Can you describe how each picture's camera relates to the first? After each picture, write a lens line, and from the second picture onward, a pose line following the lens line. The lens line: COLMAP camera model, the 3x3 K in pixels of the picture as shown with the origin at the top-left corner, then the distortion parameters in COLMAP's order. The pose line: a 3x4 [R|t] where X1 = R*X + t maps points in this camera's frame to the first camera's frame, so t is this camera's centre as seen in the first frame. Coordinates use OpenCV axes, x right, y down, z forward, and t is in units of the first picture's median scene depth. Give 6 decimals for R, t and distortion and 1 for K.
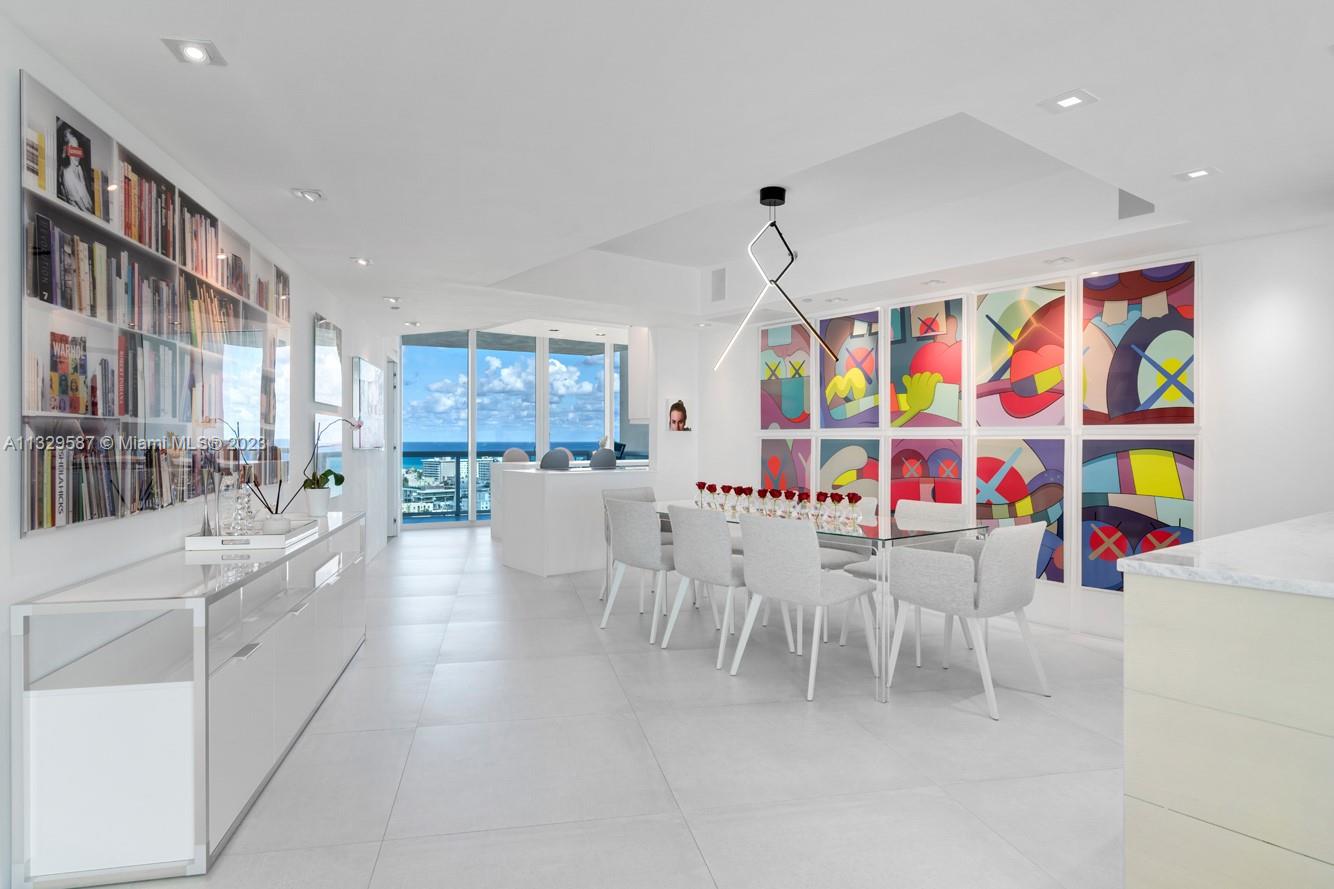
lens RADIAL K [[762.4, 0, 662.6], [0, 762.4, 442.1], [0, 0, 1]] dist [-0.015963, 0.001715]
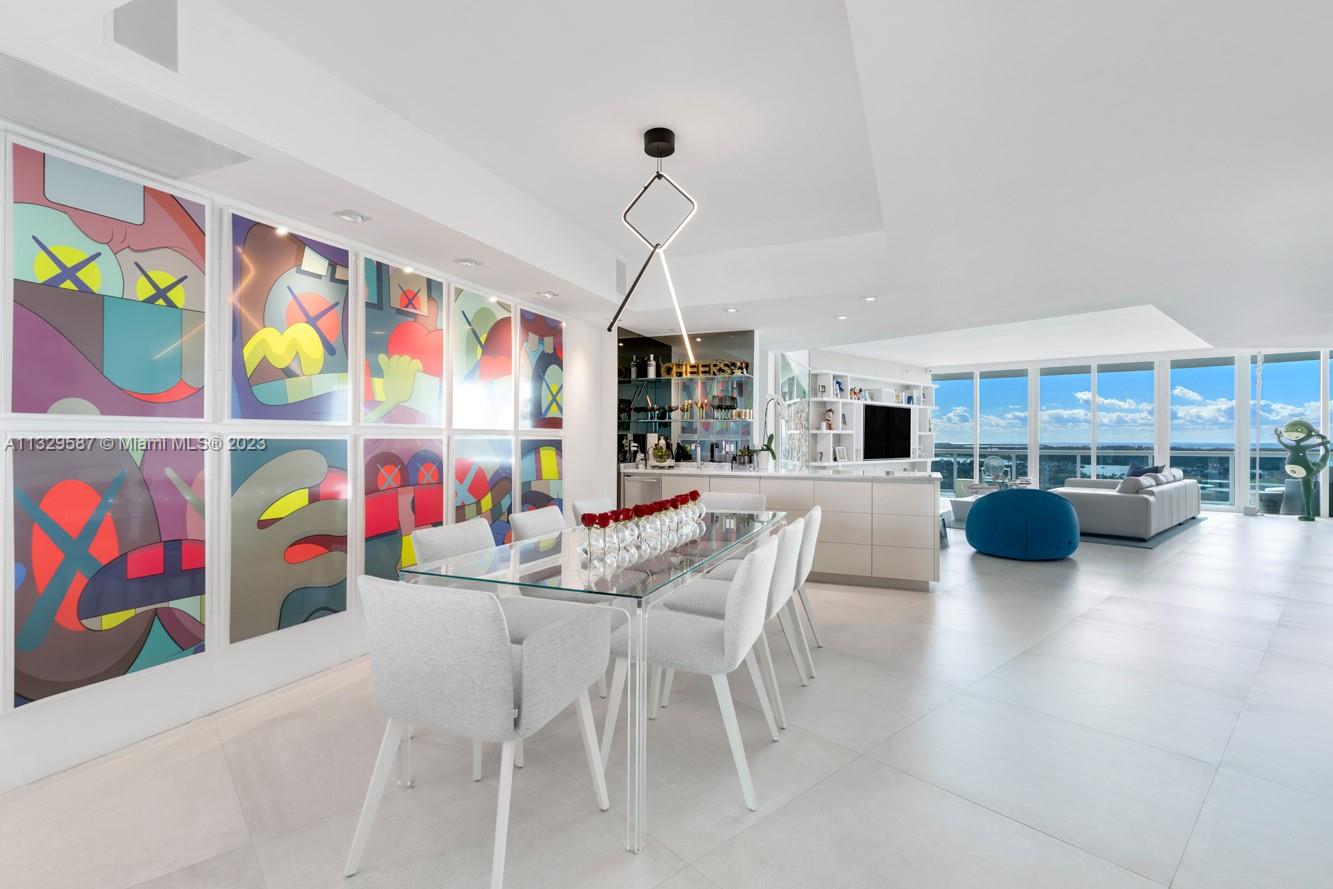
lens RADIAL K [[604.4, 0, 660.8], [0, 604.4, 438.9], [0, 0, 1]] dist [-0.007631, 0.003889]
pose [[-0.489555, -0.003252, 0.871966, -0.343114], [-0.000855, 0.999994, 0.003250, -0.006320], [-0.871972, 0.000846, -0.489555, 1.076181]]
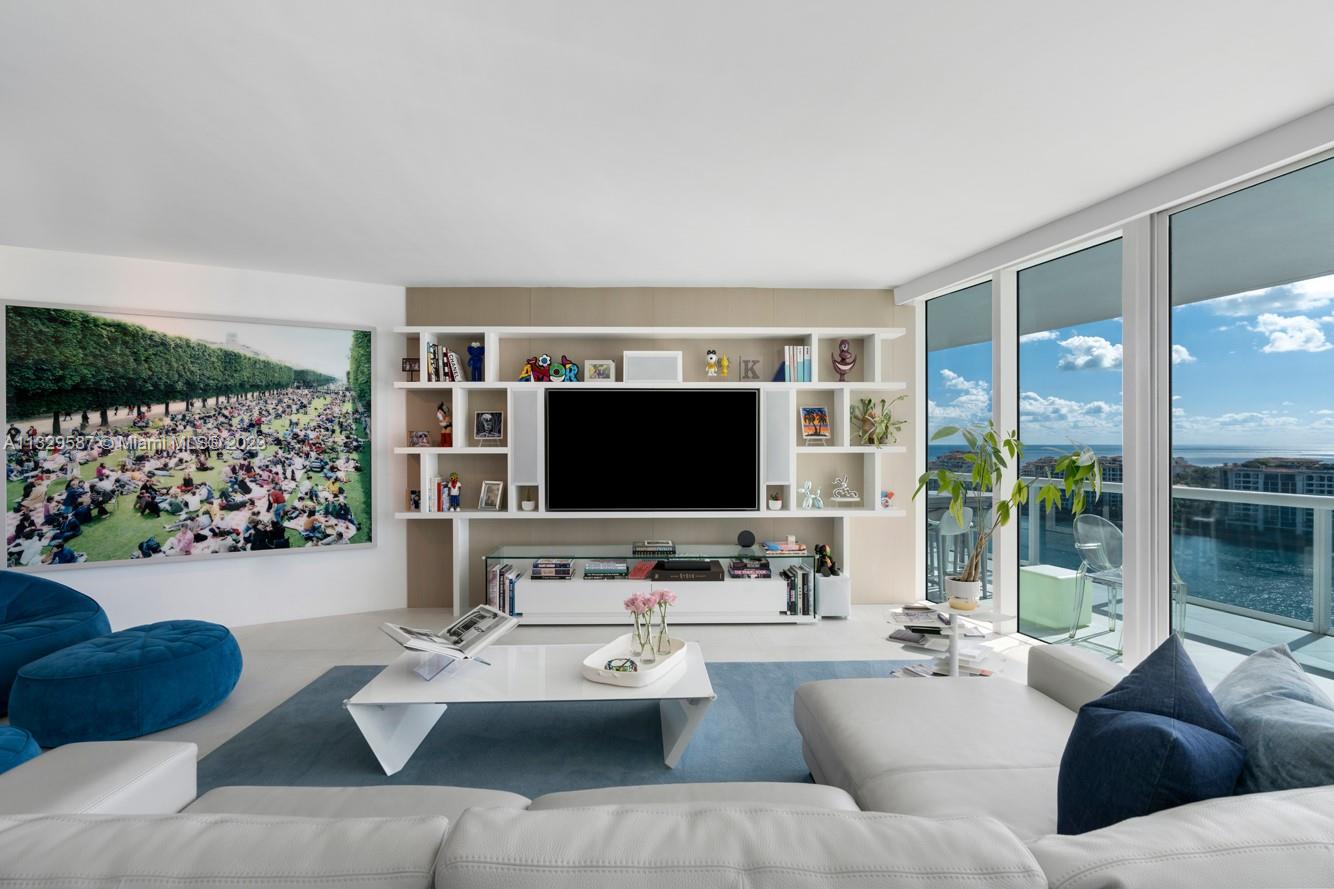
lens RADIAL K [[604.9, 0, 663.3], [0, 604.9, 445.1], [0, 0, 1]] dist [-0.007631, 0.003889]
pose [[0.187998, -0.003482, 0.982163, 0.172245], [0.005231, 0.999983, 0.002544, -0.031046], [-0.982155, 0.004660, 0.188013, -0.735982]]
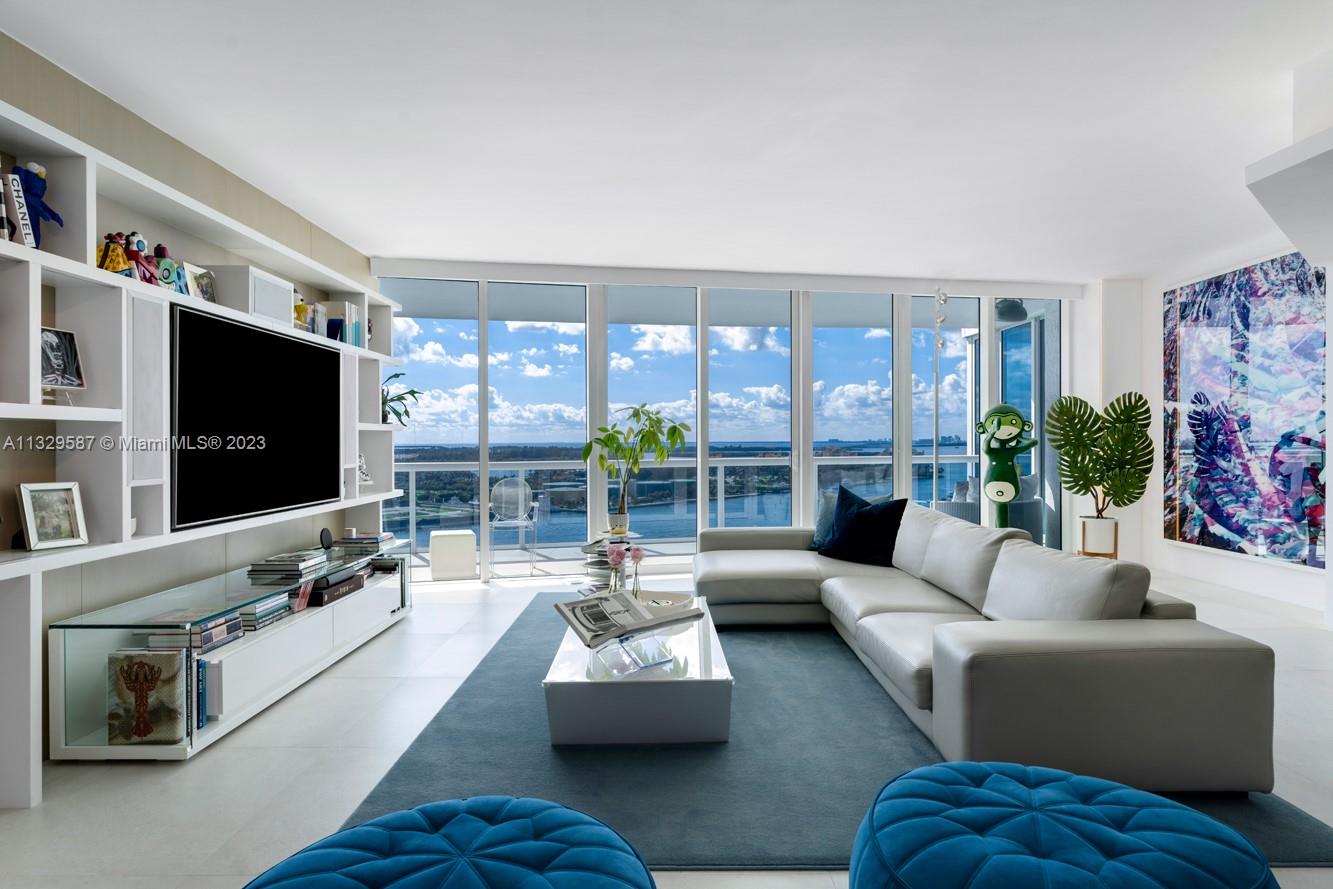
lens RADIAL K [[778.2, 0, 665.0], [0, 778.2, 441.5], [0, 0, 1]] dist [-0.003609, -0.000244]
pose [[-0.978011, 0.004657, 0.208504, 0.499838], [0.005701, 0.999974, 0.004408, -0.004145], [-0.208478, 0.005500, -0.978012, 0.103041]]
